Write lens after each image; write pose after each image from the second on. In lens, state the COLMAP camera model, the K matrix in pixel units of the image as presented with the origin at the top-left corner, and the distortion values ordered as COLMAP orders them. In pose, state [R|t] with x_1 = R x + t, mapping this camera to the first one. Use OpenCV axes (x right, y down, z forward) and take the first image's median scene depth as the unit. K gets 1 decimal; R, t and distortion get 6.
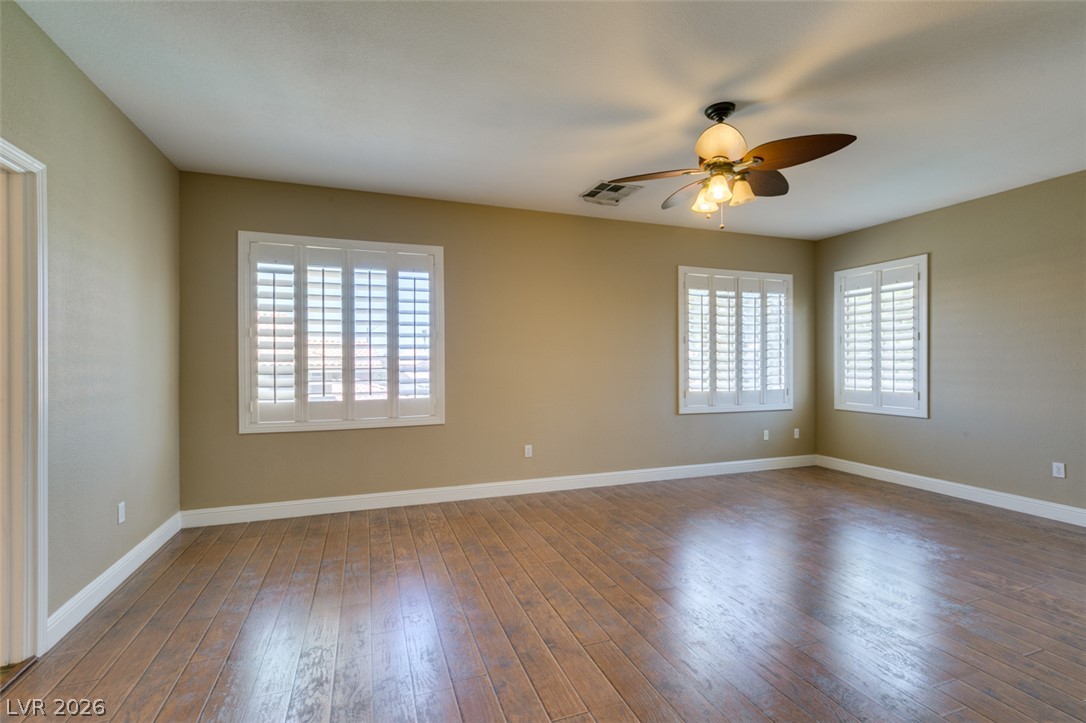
lens RADIAL K [[490.9, 0, 539.4], [0, 490.9, 362.3], [0, 0, 1]] dist [0.002208, -0.001126]
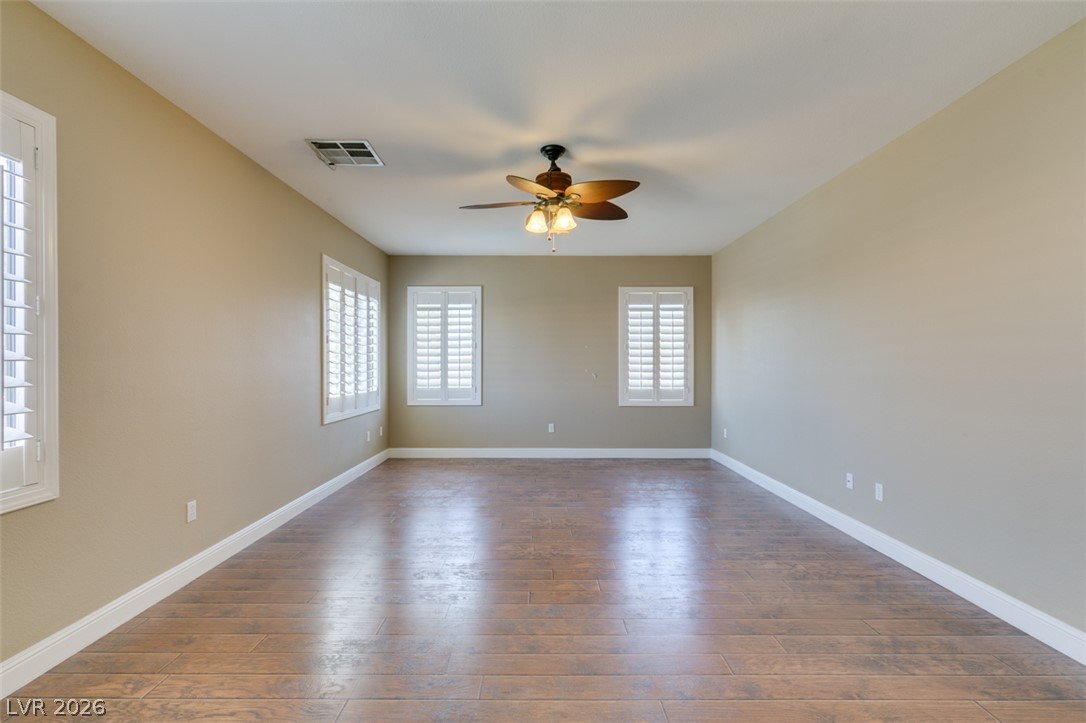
lens RADIAL K [[487.8, 0, 543.0], [0, 487.8, 361.5], [0, 0, 1]] dist [0.024293, -0.000028]
pose [[0.347308, 0.004176, 0.937742, -0.411373], [0.001727, 0.999986, -0.005092, -0.001109], [-0.937749, 0.003388, 0.347296, 0.343459]]
